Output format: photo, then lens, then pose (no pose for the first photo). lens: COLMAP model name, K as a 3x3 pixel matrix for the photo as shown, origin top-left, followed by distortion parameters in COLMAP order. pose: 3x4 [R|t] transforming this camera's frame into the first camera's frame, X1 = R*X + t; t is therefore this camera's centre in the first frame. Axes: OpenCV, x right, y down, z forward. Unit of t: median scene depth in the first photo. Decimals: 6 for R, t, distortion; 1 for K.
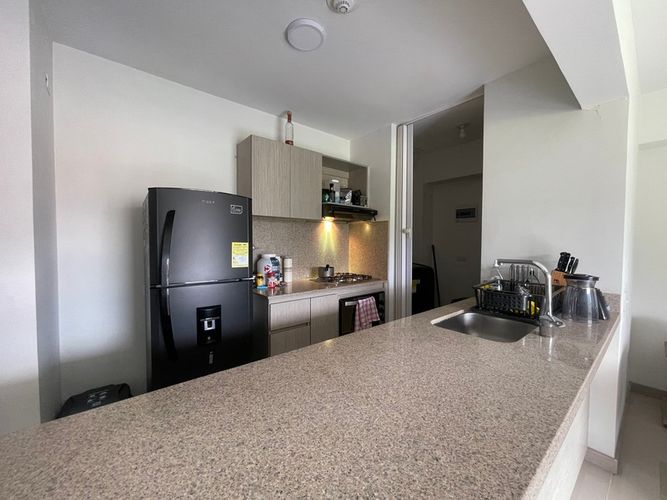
lens RADIAL K [[268.5, 0, 333.5], [0, 268.5, 250.0], [0, 0, 1]] dist [0.000622, 0.000410]
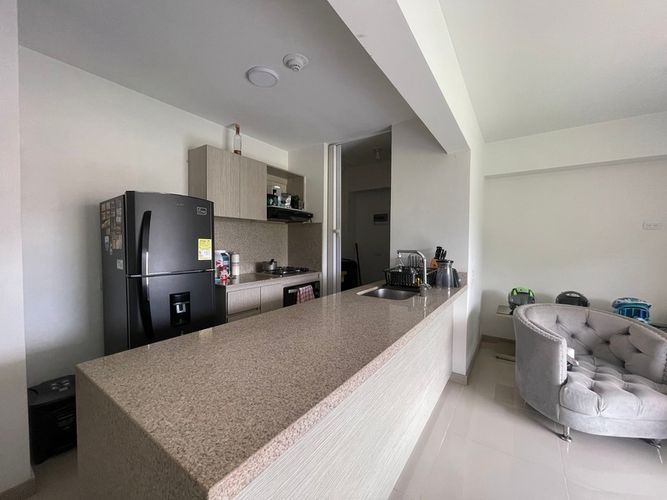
lens RADIAL K [[268.5, 0, 333.5], [0, 268.5, 250.0], [0, 0, 1]] dist [0.000622, 0.000410]
pose [[0.962609, -0.006520, 0.270817, -0.084056], [0.006222, 0.999979, 0.001961, 0.014651], [-0.270824, -0.000202, 0.962629, -0.201977]]
